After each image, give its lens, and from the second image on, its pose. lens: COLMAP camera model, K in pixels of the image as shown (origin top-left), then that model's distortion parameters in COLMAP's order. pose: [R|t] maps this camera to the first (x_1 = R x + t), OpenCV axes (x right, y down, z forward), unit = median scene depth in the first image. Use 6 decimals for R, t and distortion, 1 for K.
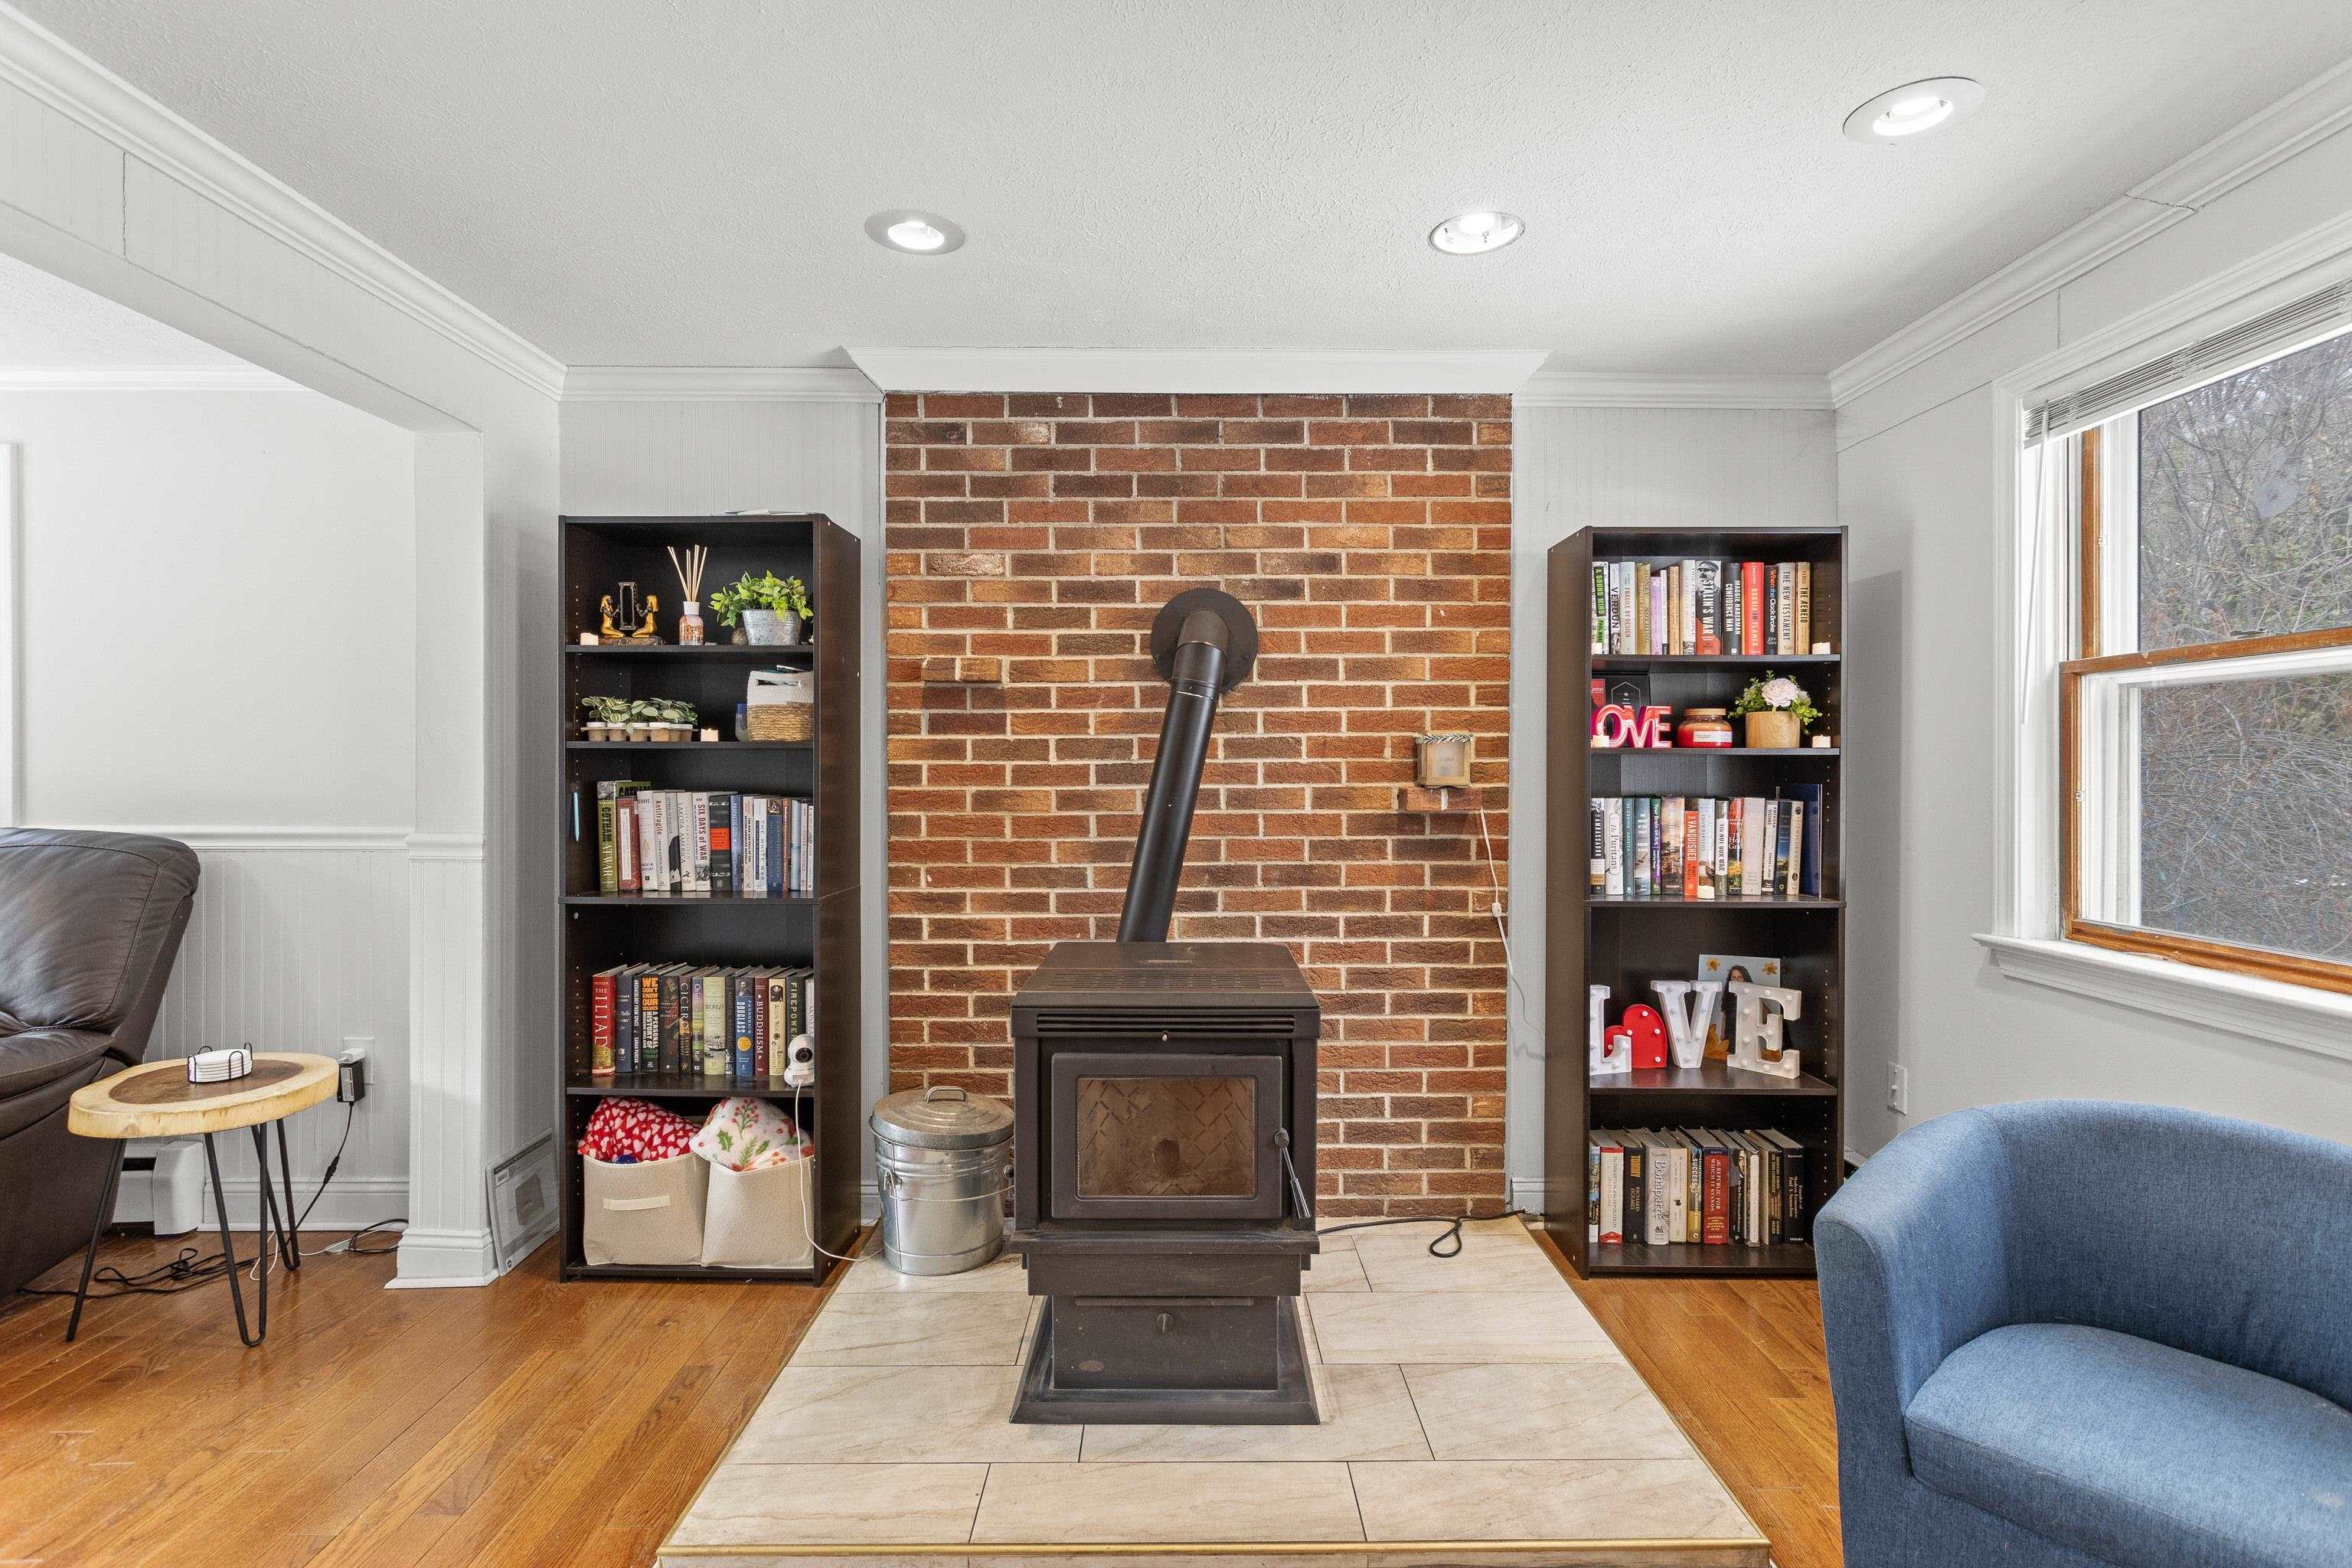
lens RADIAL K [[1111.0, 0, 1182.1], [0, 1111.0, 763.6], [0, 0, 1]] dist [-0.001383, 0.000874]
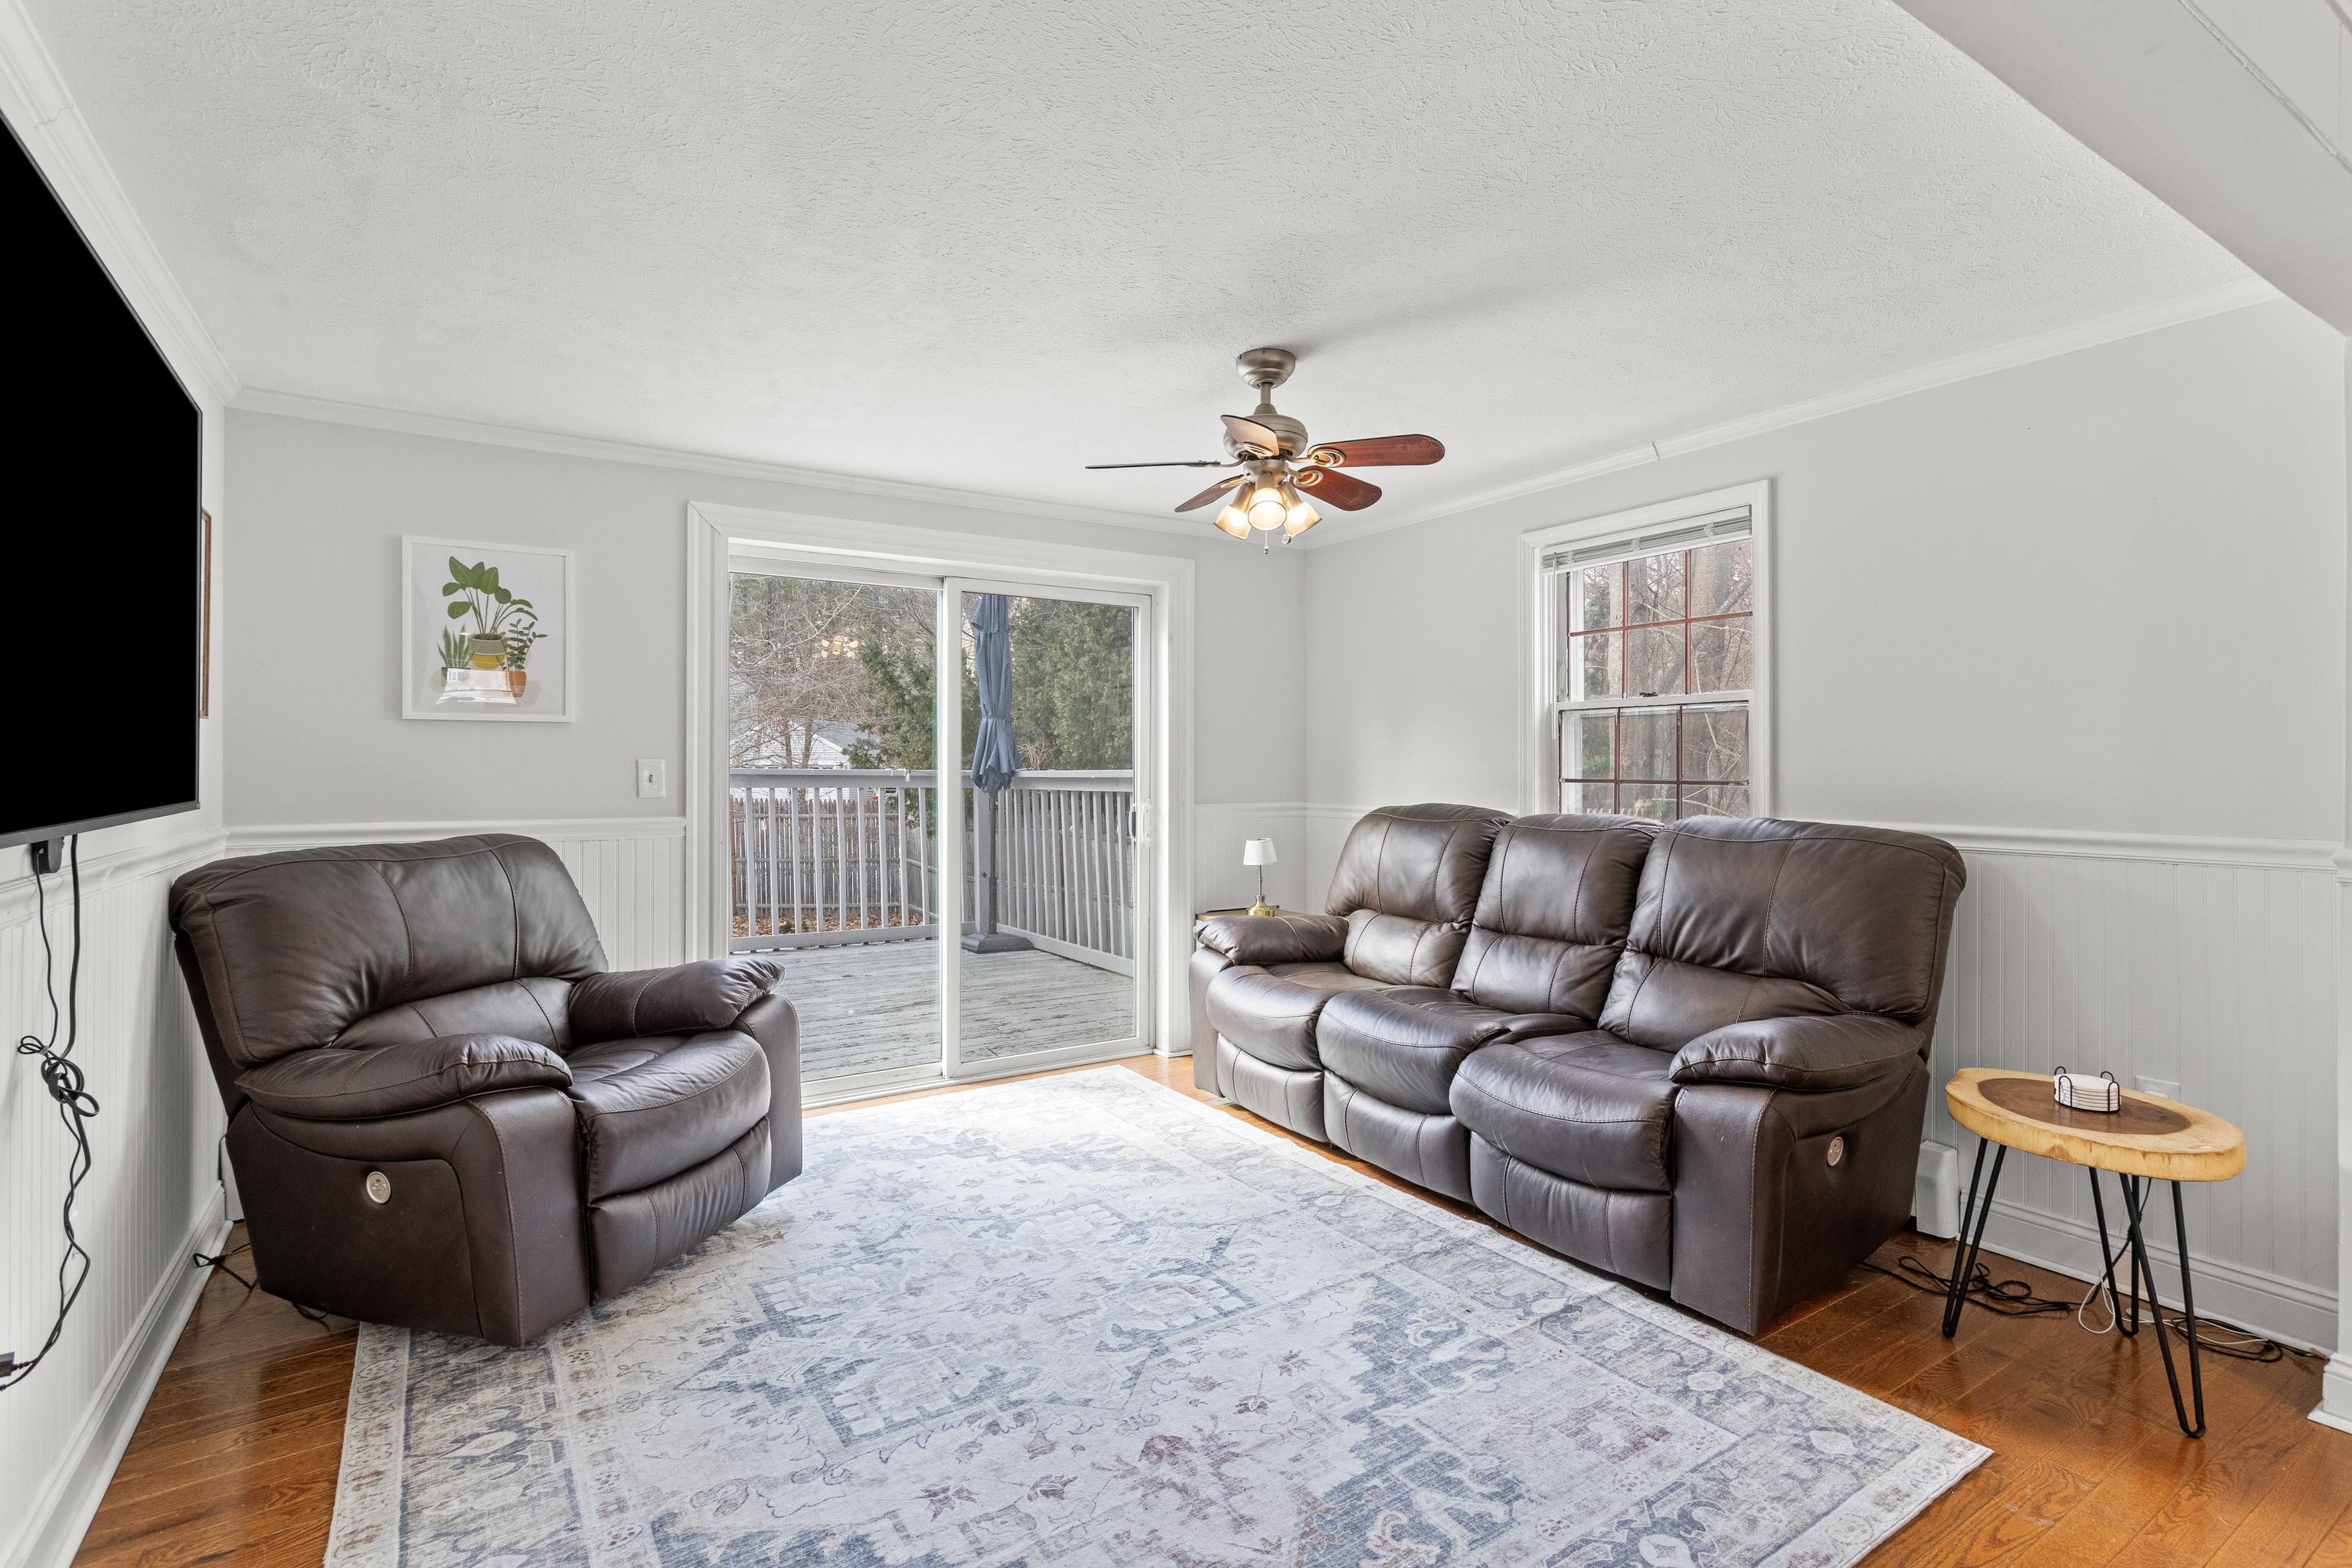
lens RADIAL K [[1111.0, 0, 1182.1], [0, 1111.0, 763.6], [0, 0, 1]] dist [-0.001383, 0.000874]
pose [[0.534268, -0.004053, -0.845305, -0.464982], [0.003104, 0.999991, -0.002833, 0.001676], [0.845309, -0.001110, 0.534276, -0.110412]]
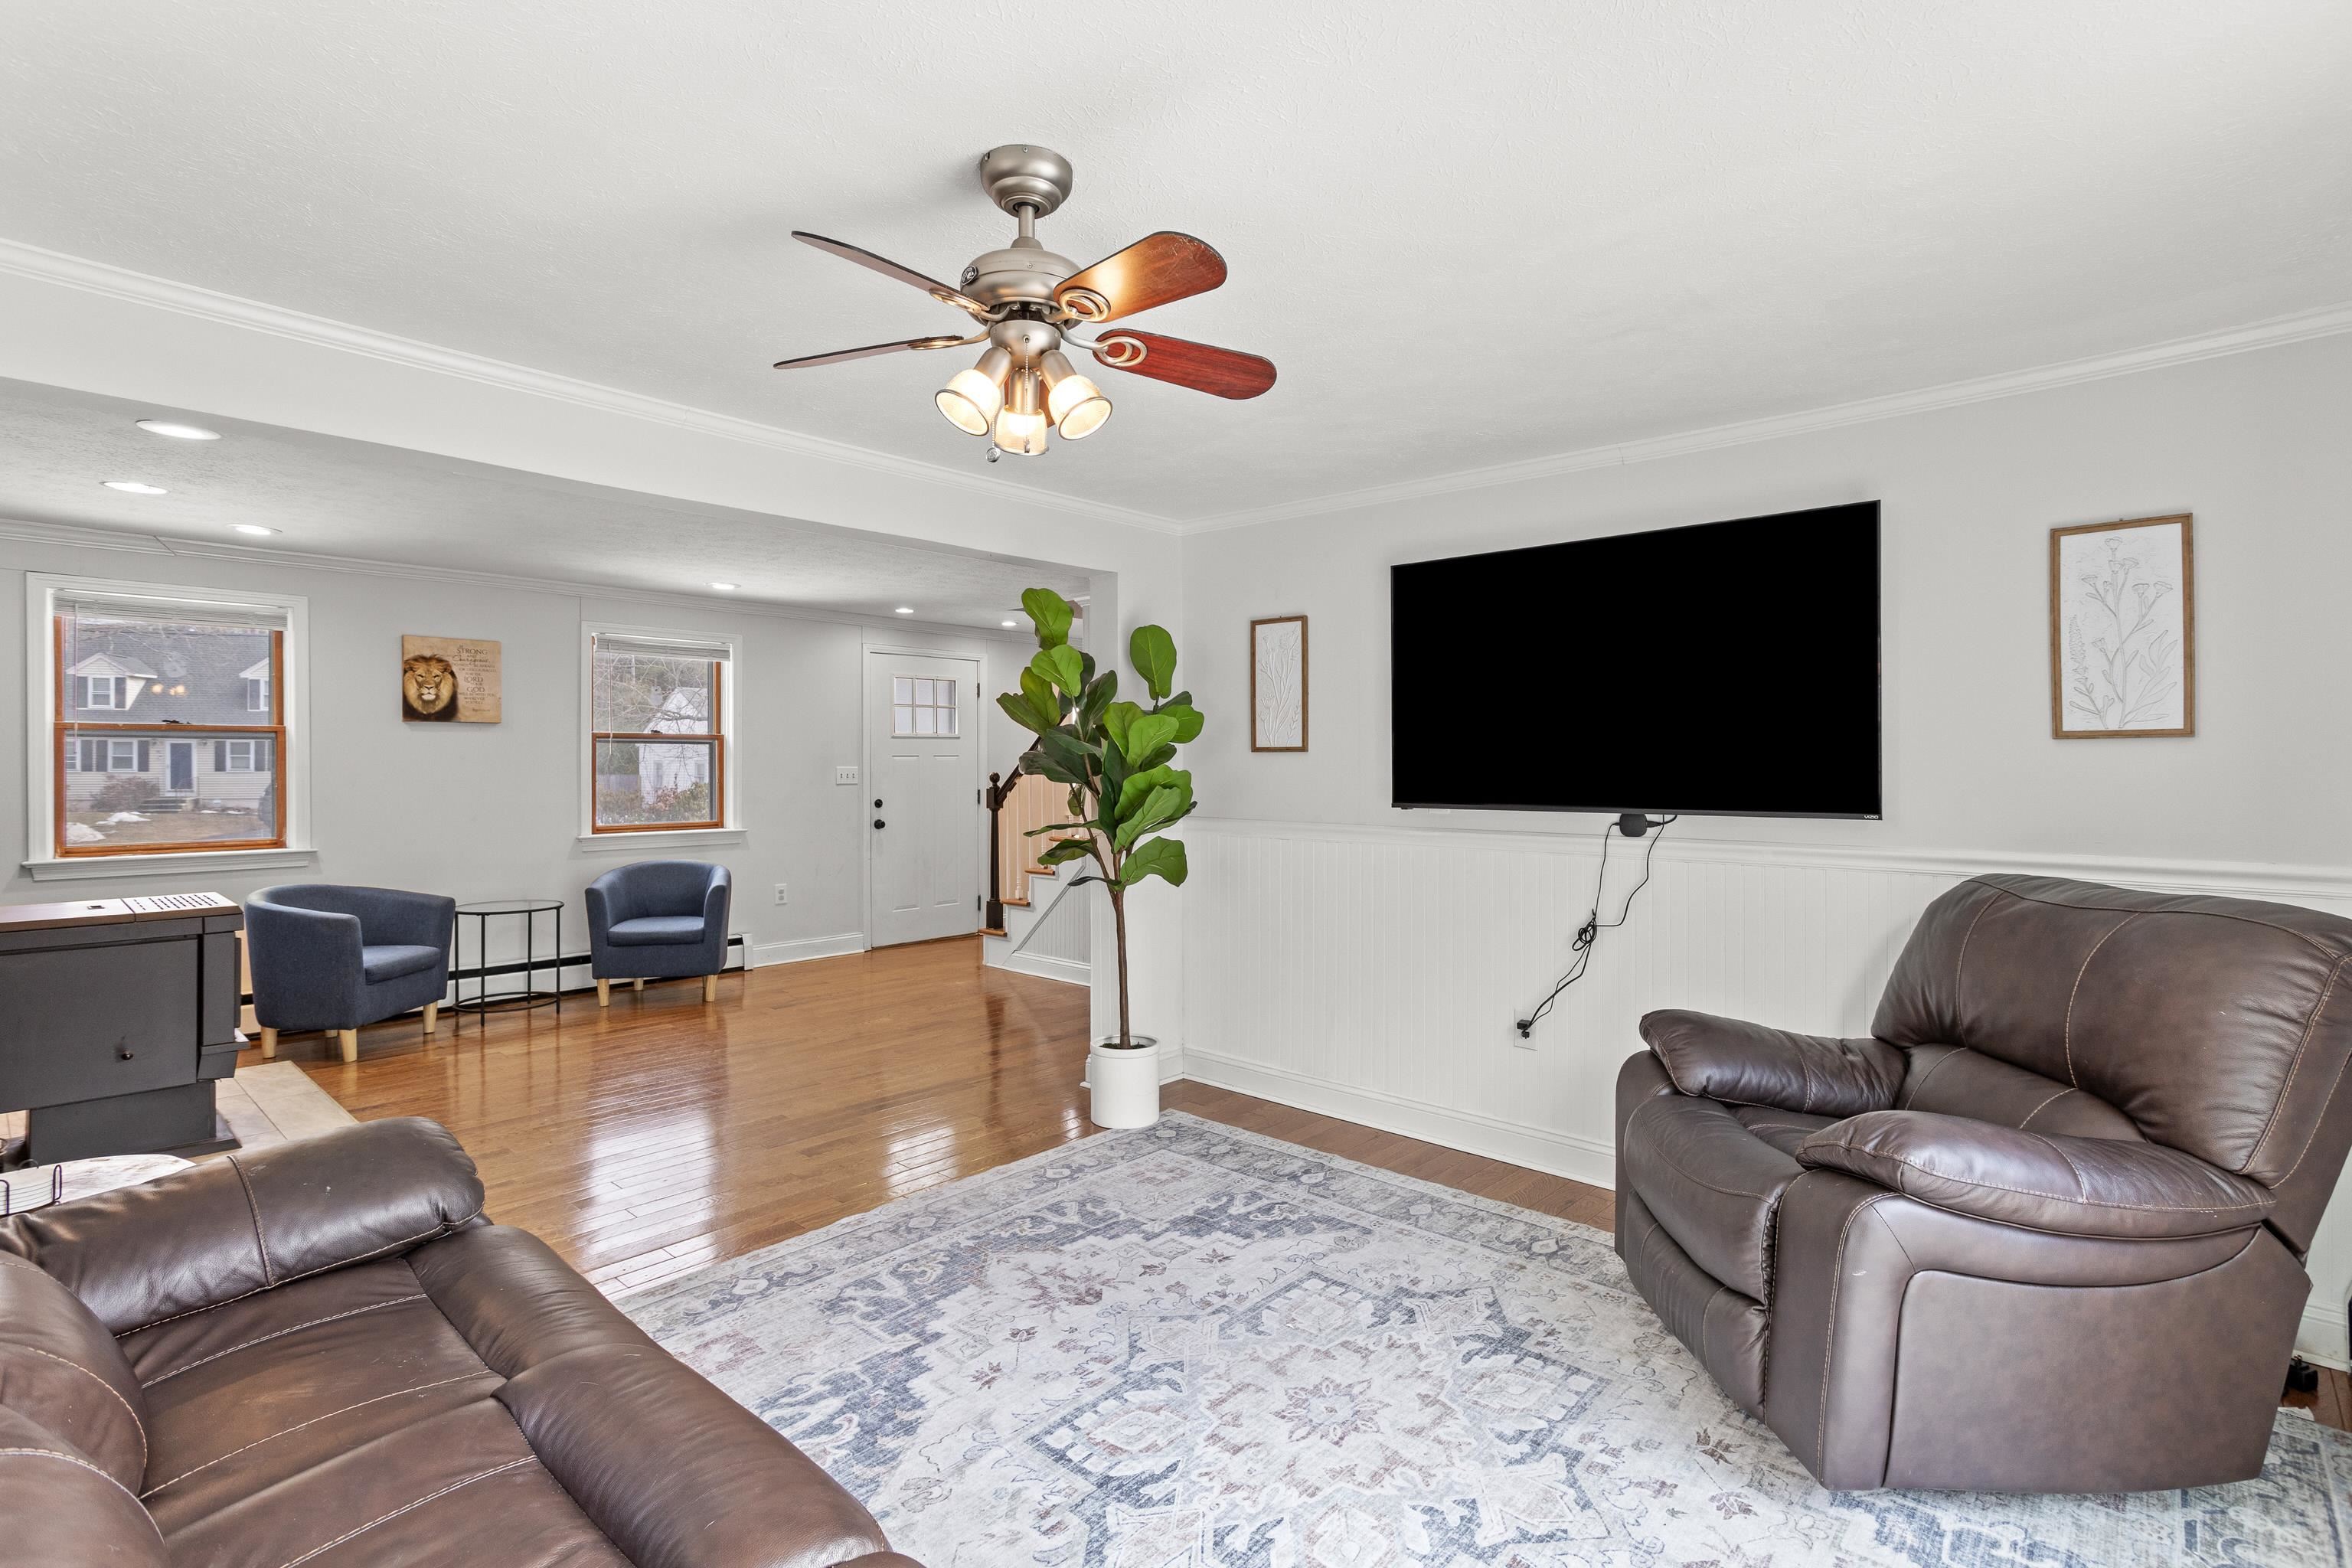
lens RADIAL K [[1111.0, 0, 1182.1], [0, 1111.0, 763.6], [0, 0, 1]] dist [-0.001383, 0.000874]
pose [[-0.734258, -0.002131, 0.678867, -1.856316], [-0.003035, 0.999995, -0.000144, -0.020077], [-0.678864, -0.002166, -0.734261, 0.962743]]
